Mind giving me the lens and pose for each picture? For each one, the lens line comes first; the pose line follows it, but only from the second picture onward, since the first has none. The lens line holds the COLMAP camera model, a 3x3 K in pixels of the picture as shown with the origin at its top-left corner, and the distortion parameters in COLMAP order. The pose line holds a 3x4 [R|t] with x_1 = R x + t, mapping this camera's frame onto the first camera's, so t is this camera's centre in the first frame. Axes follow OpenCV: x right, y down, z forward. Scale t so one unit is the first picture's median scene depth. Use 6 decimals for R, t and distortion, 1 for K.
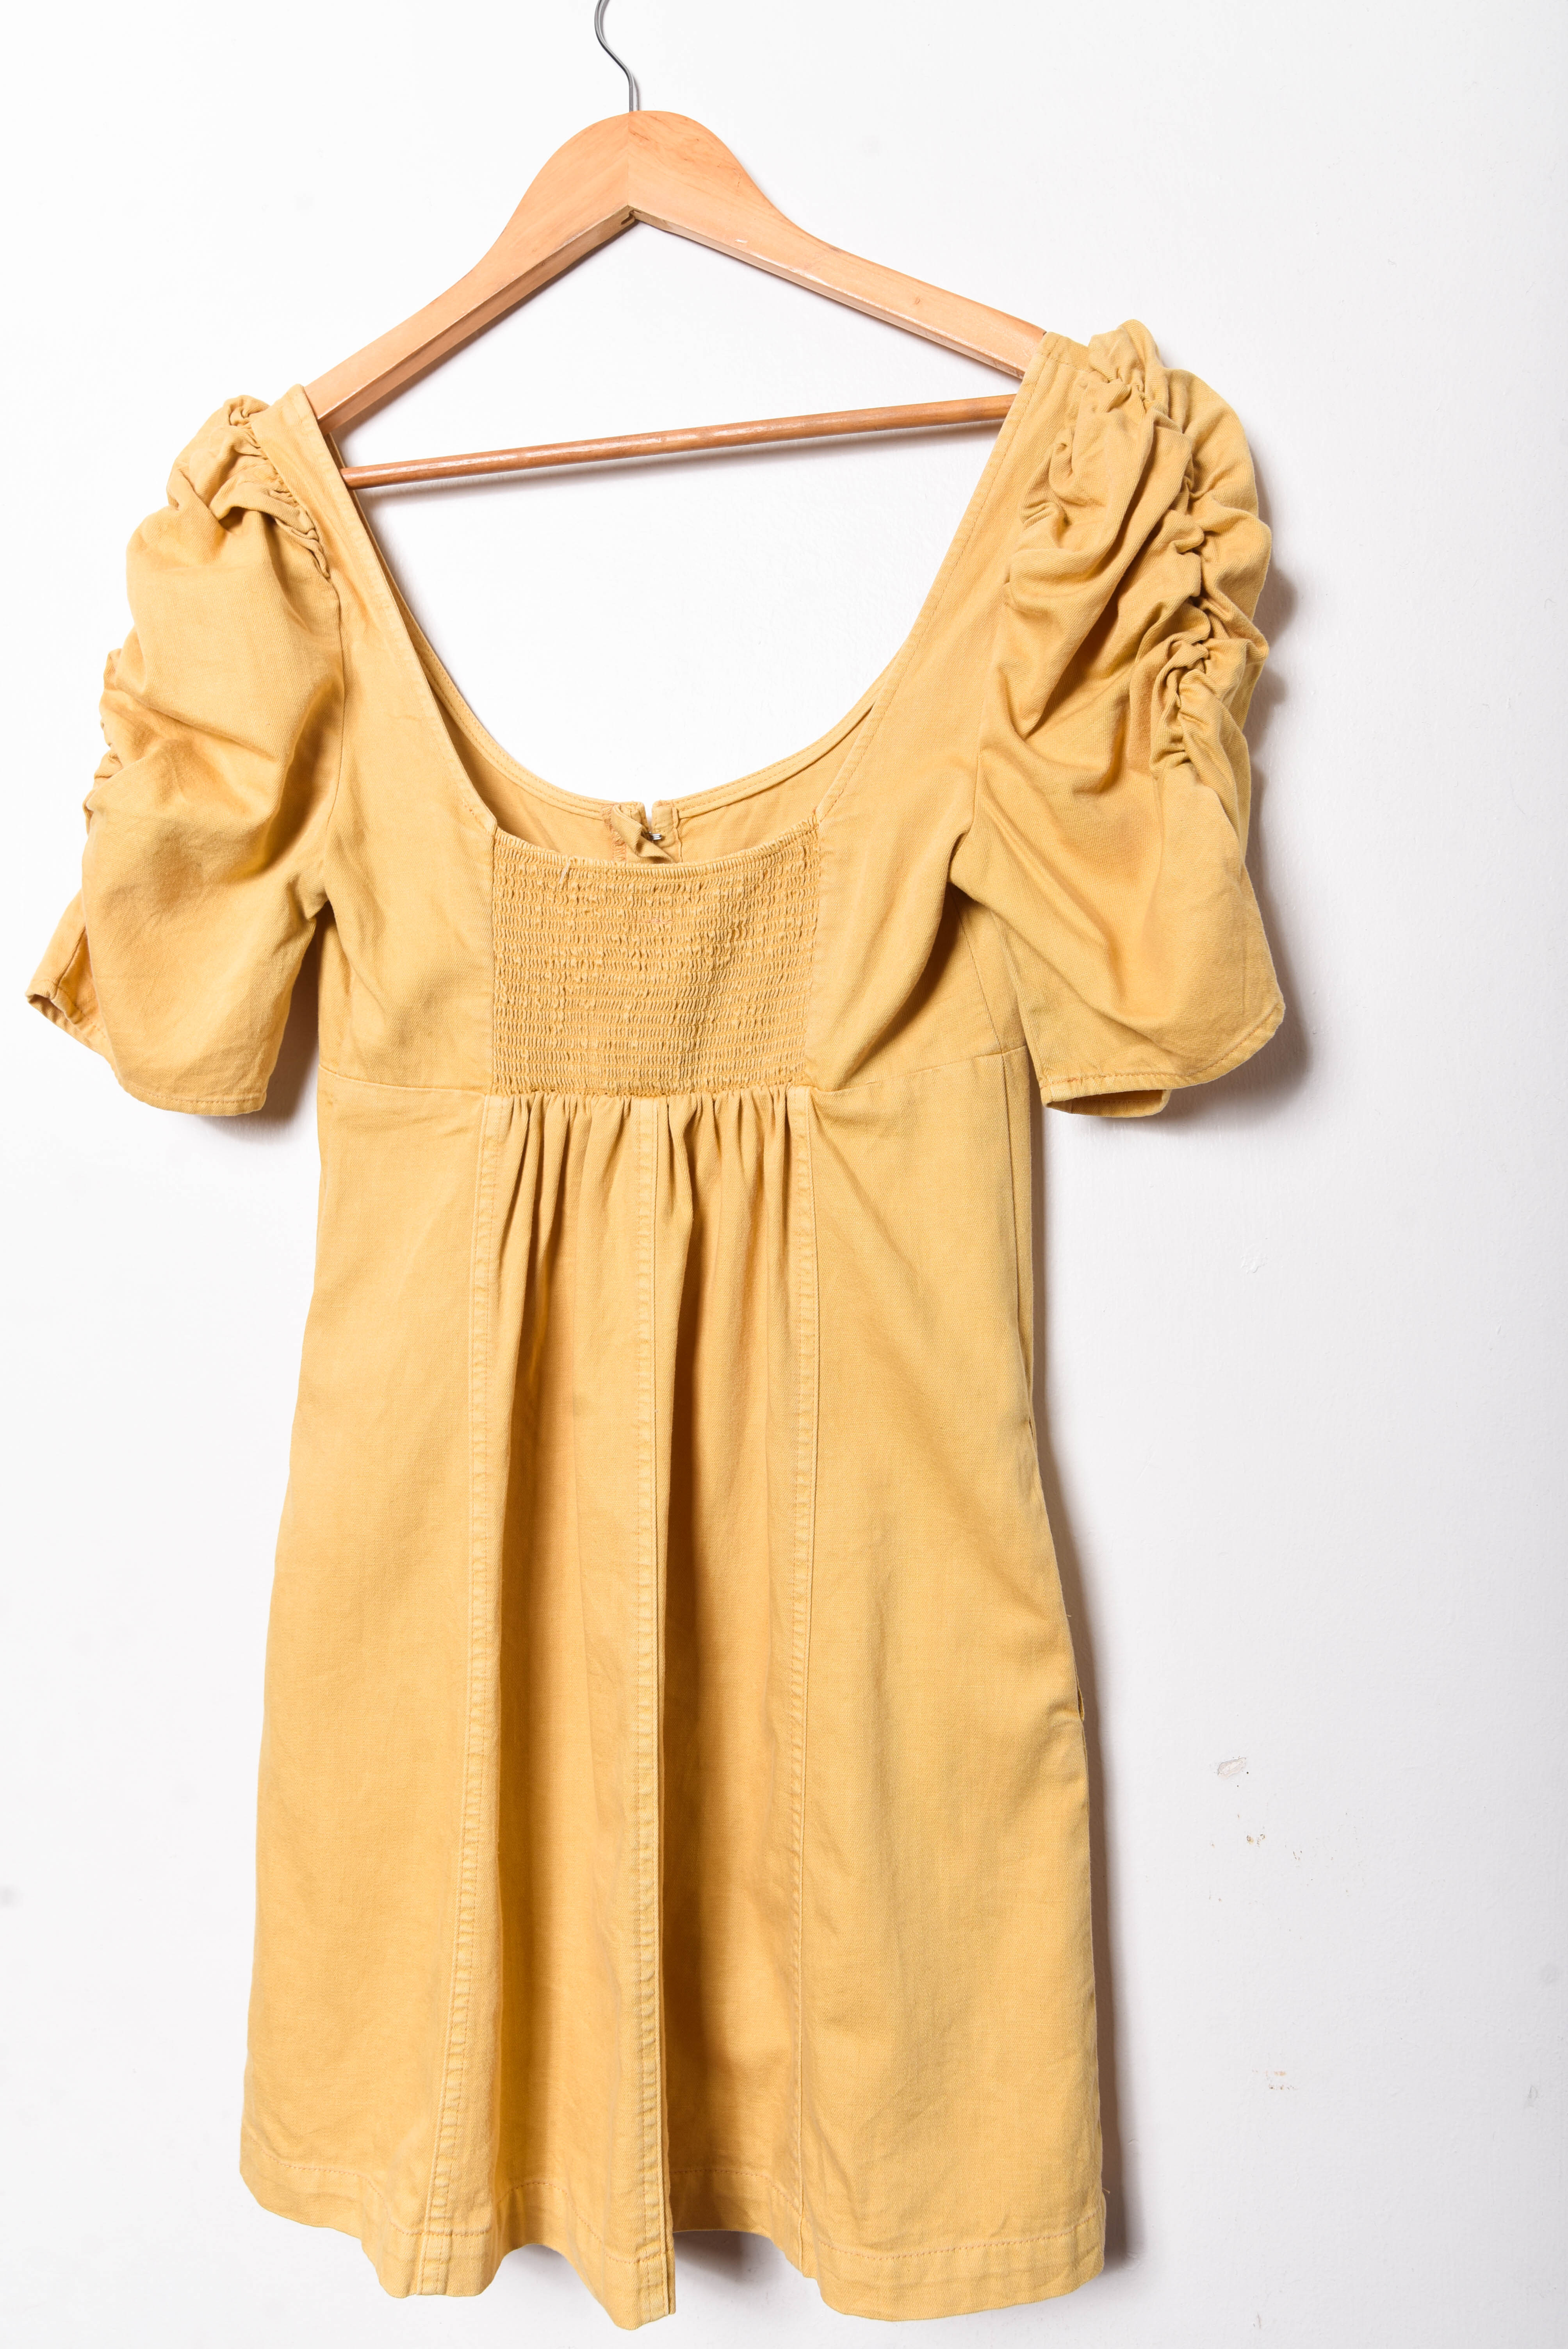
lens RADIAL K [[1638.7, 0, 784.0], [0, 1638.7, 1174.5], [0, 0, 1]] dist [-0.001526, -0.002339]
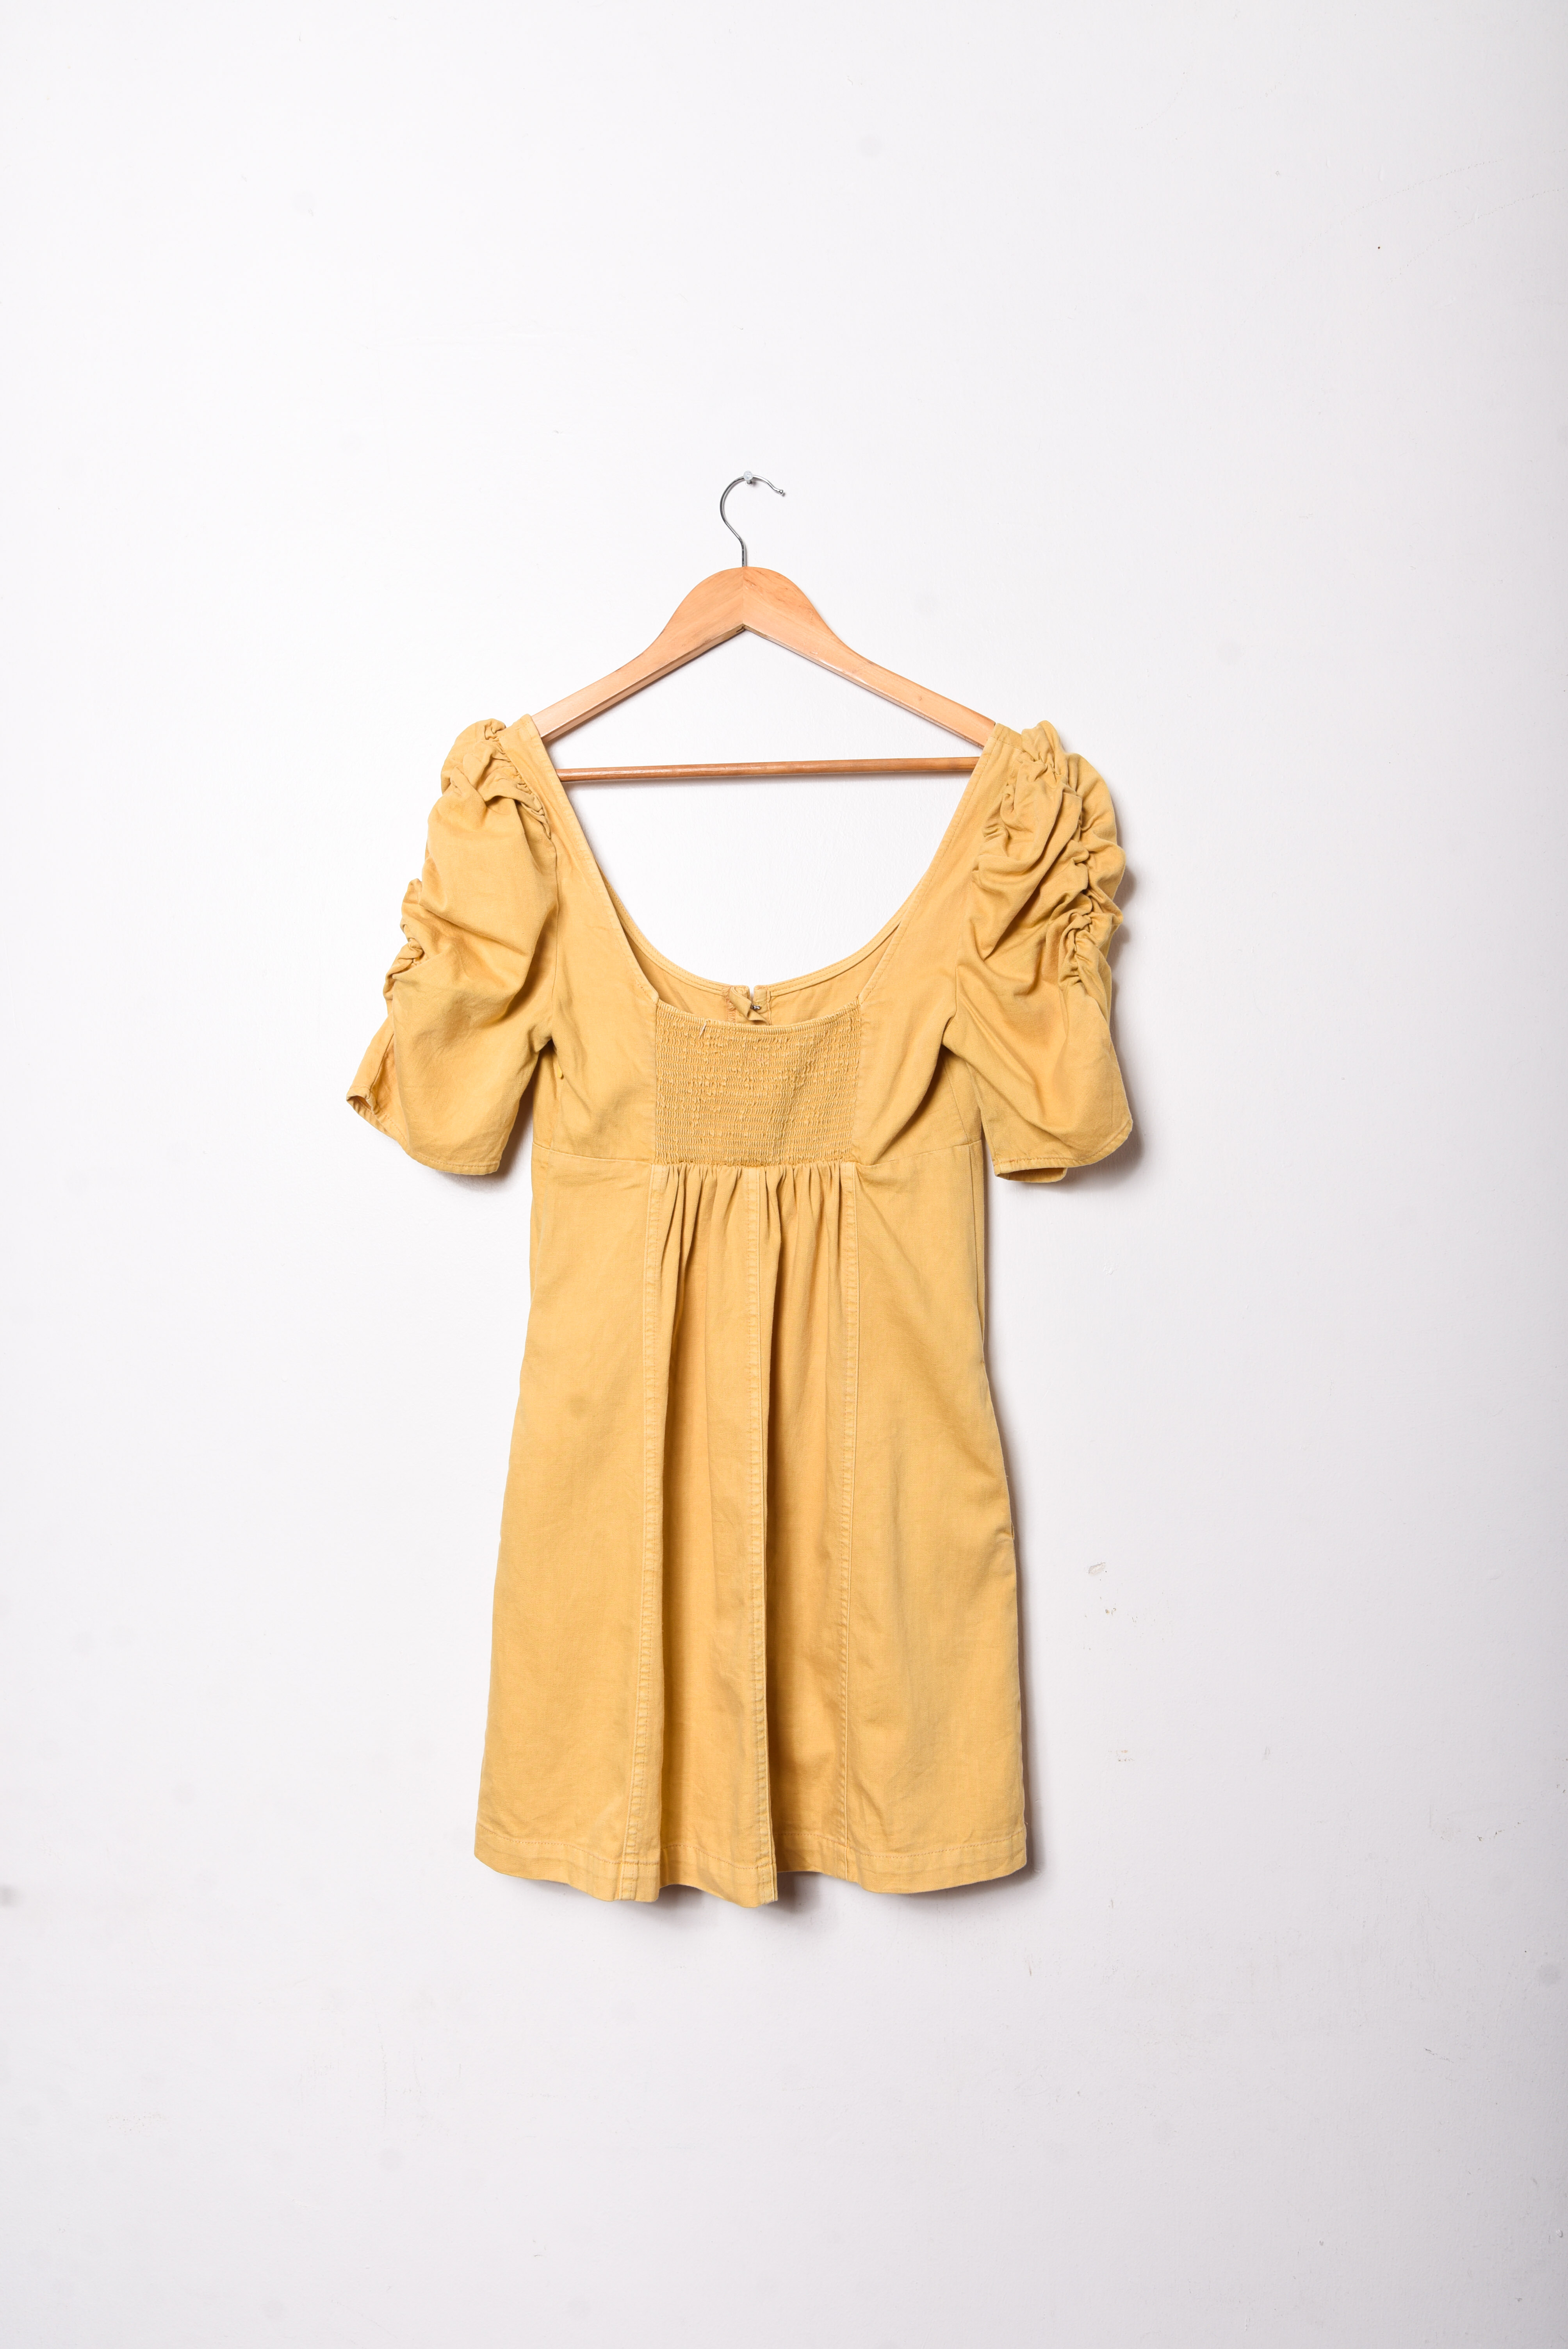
lens RADIAL K [[1638.7, 0, 784.0], [0, 1638.7, 1174.5], [0, 0, 1]] dist [-0.001526, -0.002339]
pose [[0.989758, 0.010920, 0.142334, -0.294480], [-0.006942, 0.999572, -0.028418, 0.006864], [-0.142584, 0.027139, 0.989411, -0.642941]]
